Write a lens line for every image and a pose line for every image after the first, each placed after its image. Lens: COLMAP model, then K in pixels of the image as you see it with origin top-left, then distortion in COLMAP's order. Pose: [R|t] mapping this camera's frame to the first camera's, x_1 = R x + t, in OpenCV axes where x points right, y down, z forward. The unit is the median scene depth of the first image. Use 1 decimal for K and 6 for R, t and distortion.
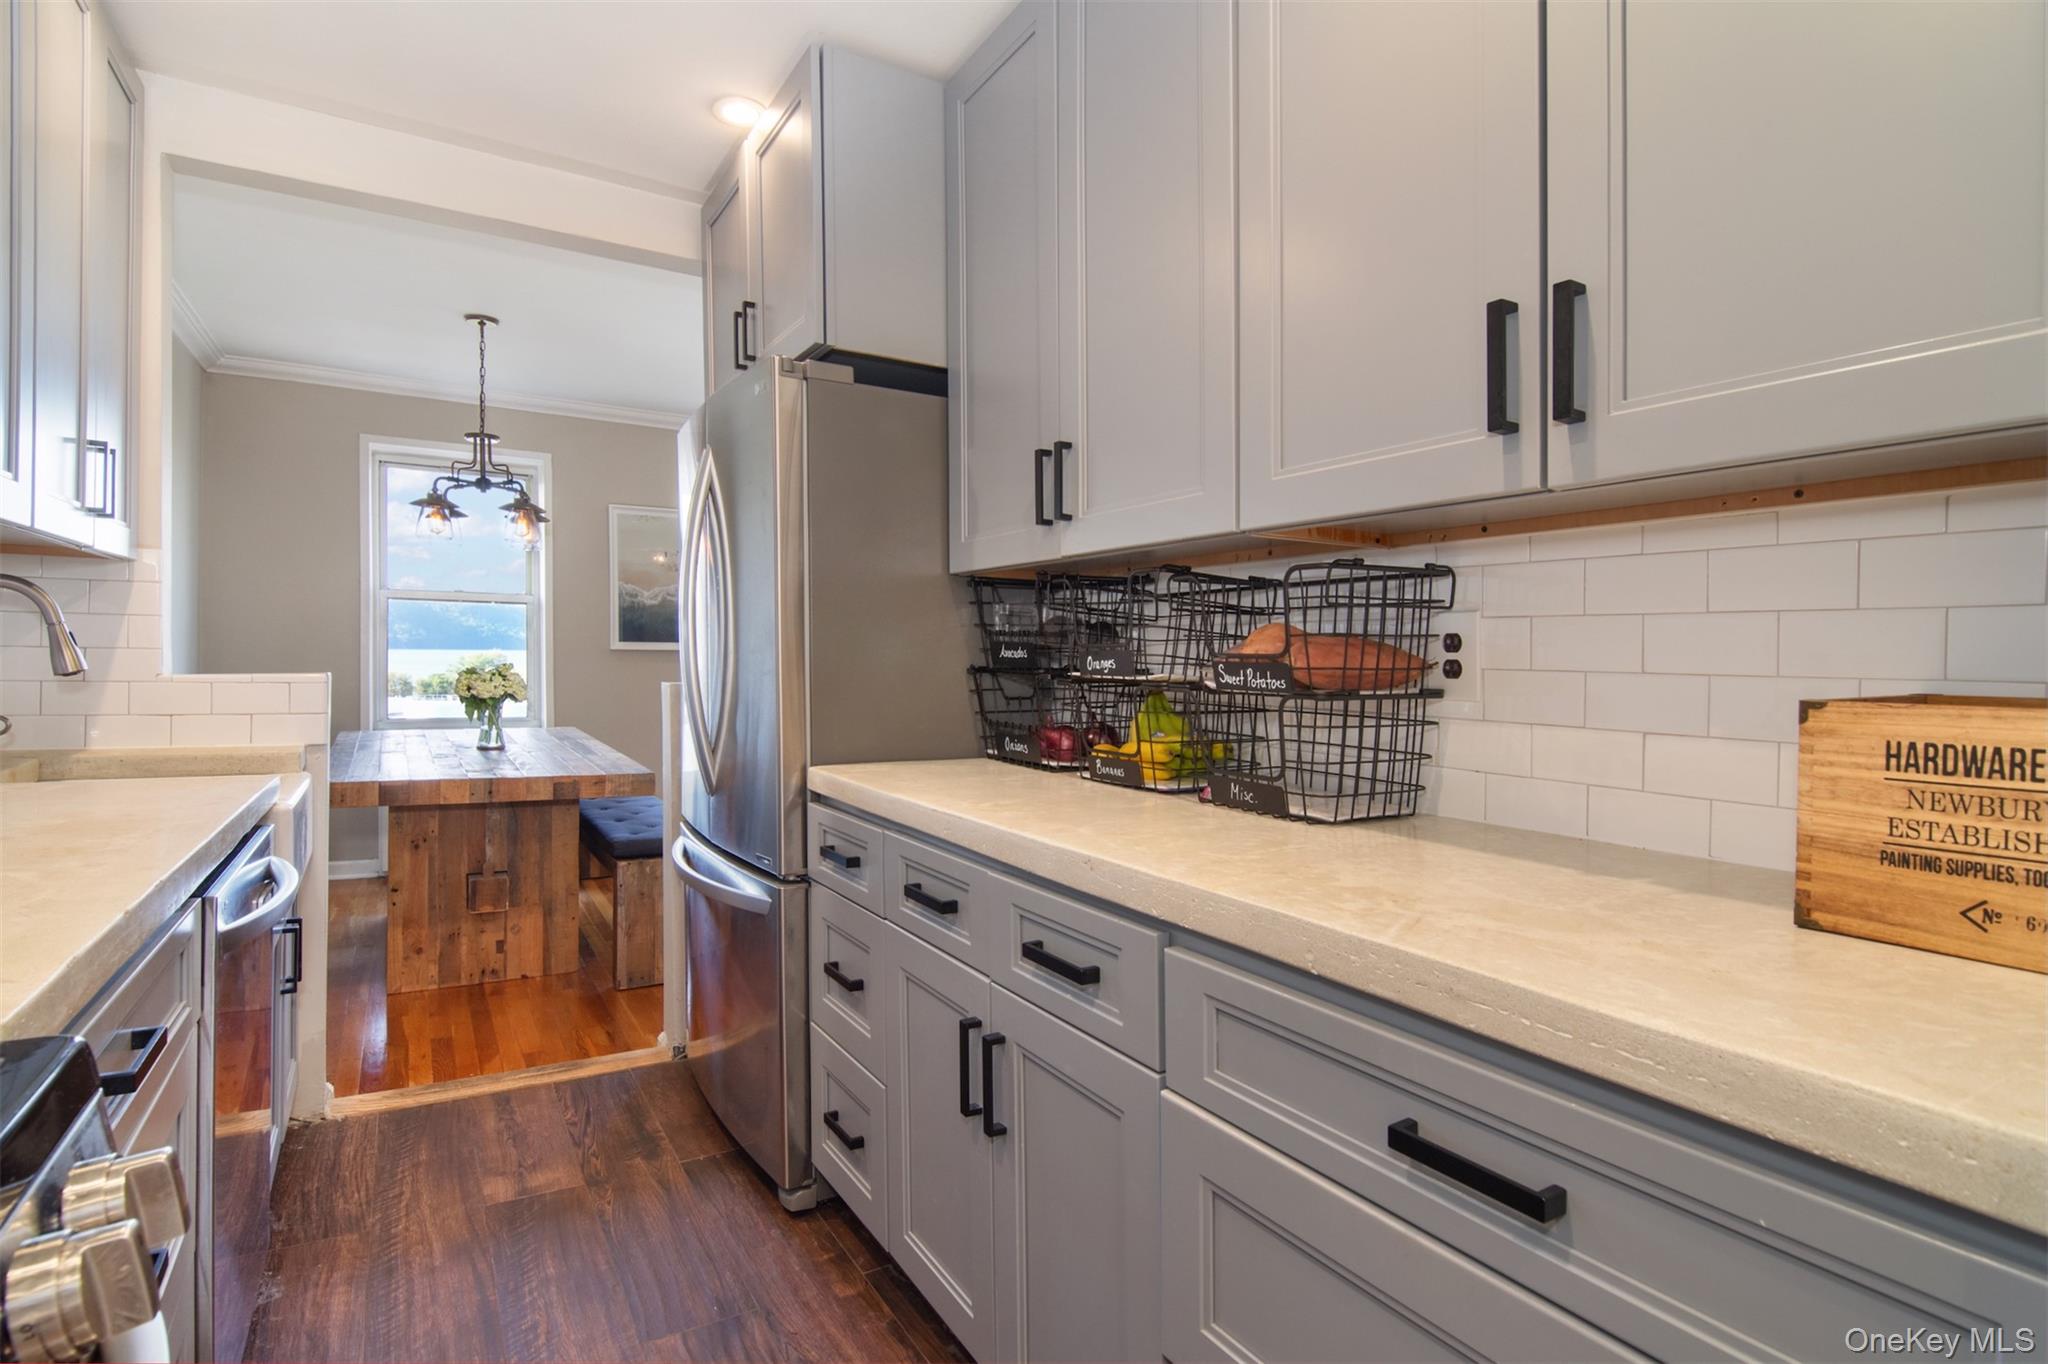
lens RADIAL K [[1035.1, 0, 1022.2], [0, 1035.1, 648.8], [0, 0, 1]] dist [0.032655, -0.038938]
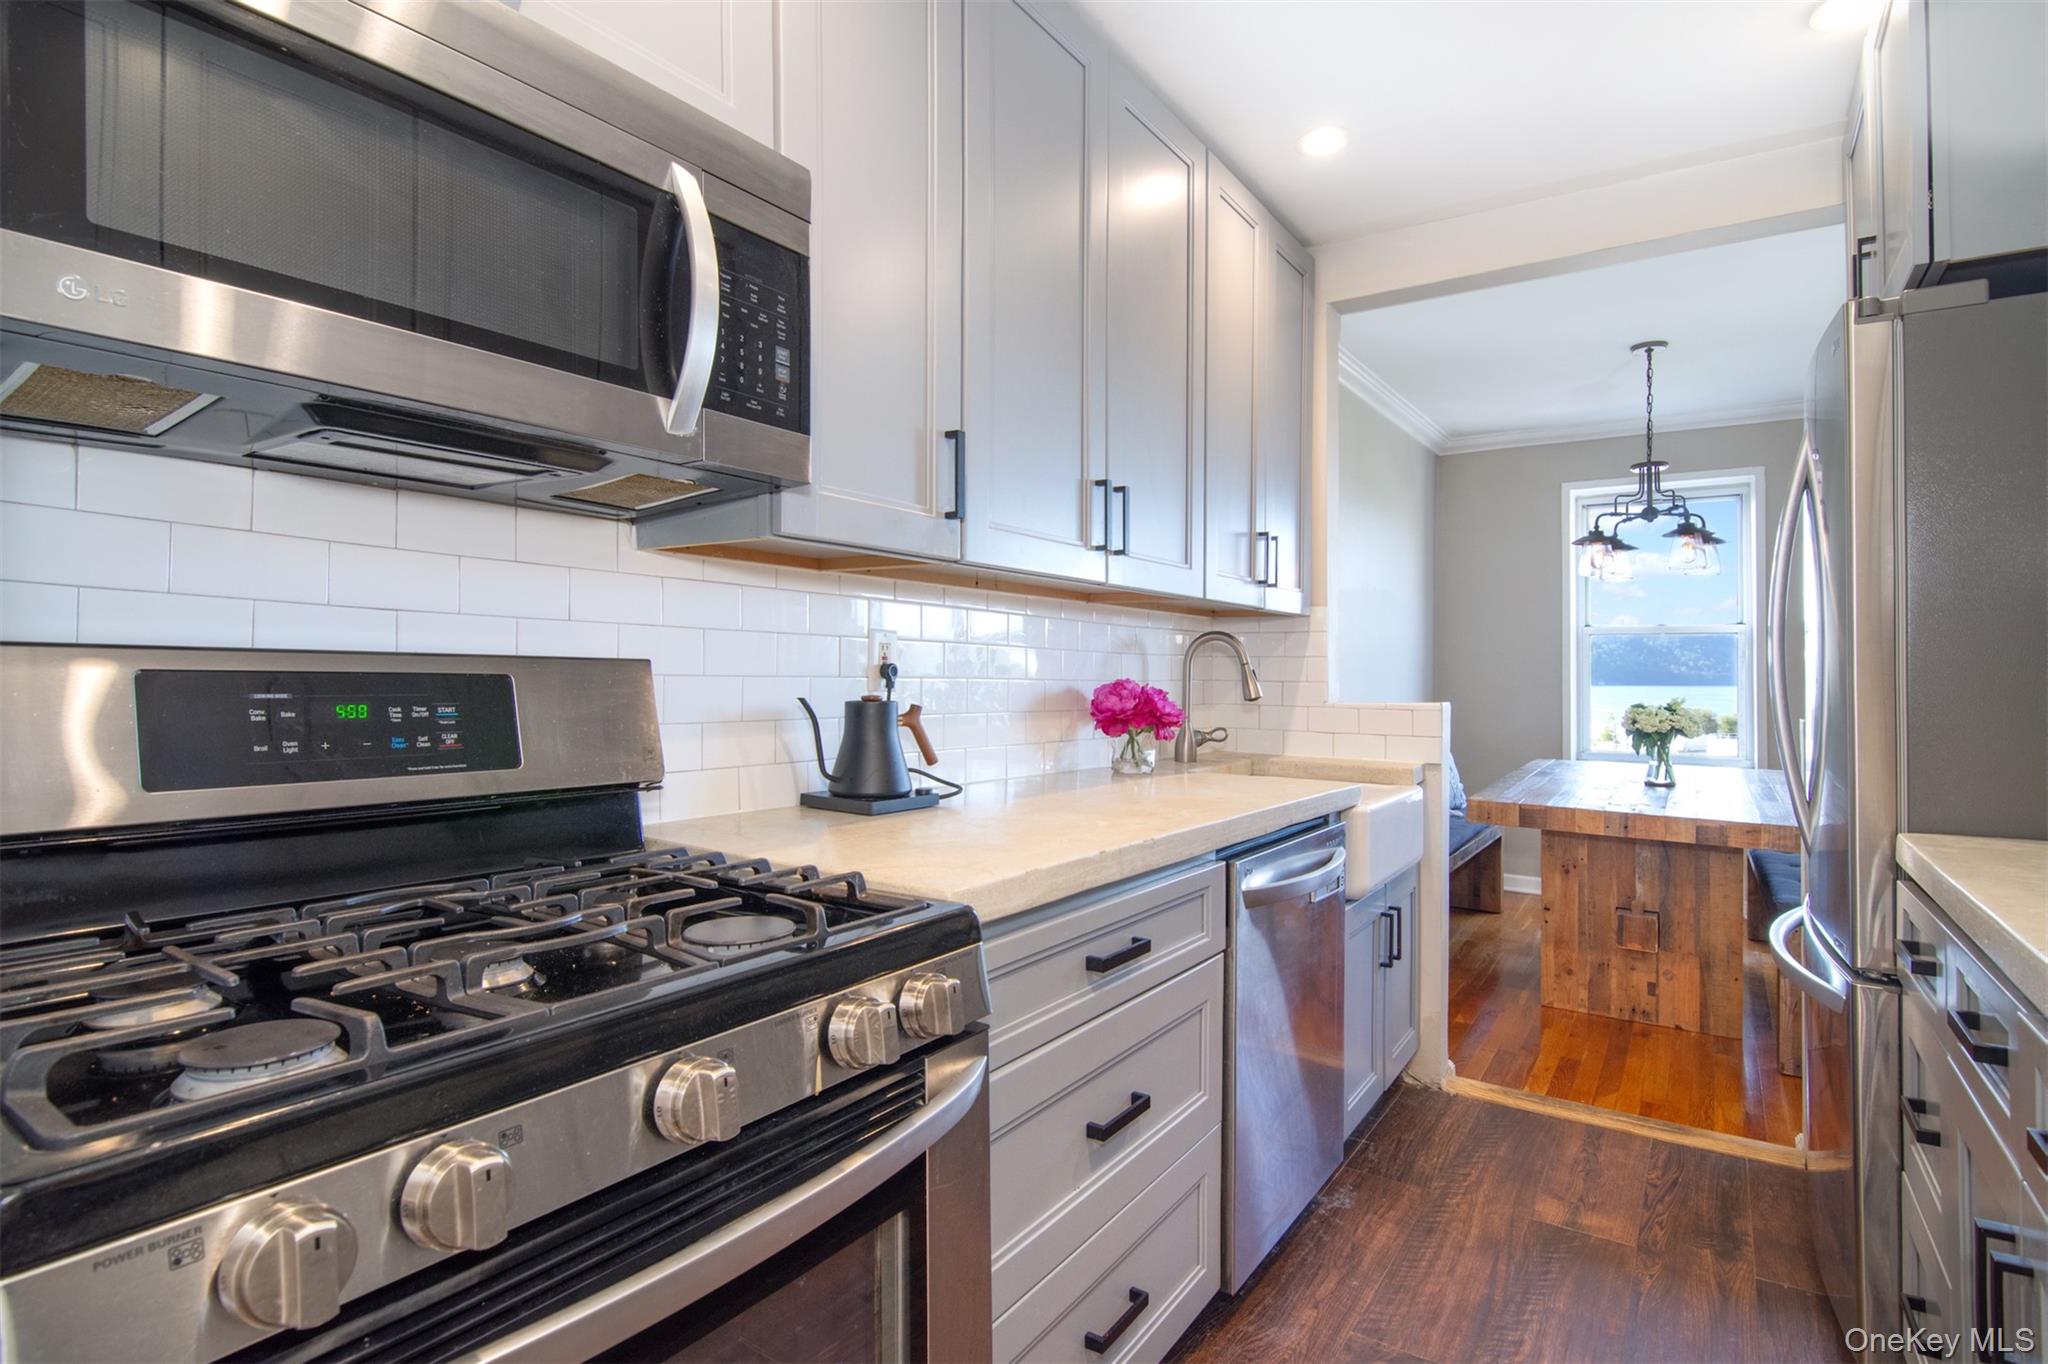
lens RADIAL K [[1024.2, 0, 1024.0], [0, 1024.2, 682.0], [0, 0, 1]] dist [-0.001740, -0.022660]
pose [[0.419062, -0.009276, -0.907910, 0.120643], [0.004571, 0.999957, -0.008107, 0.005614], [0.907946, -0.000753, 0.419086, 0.076456]]
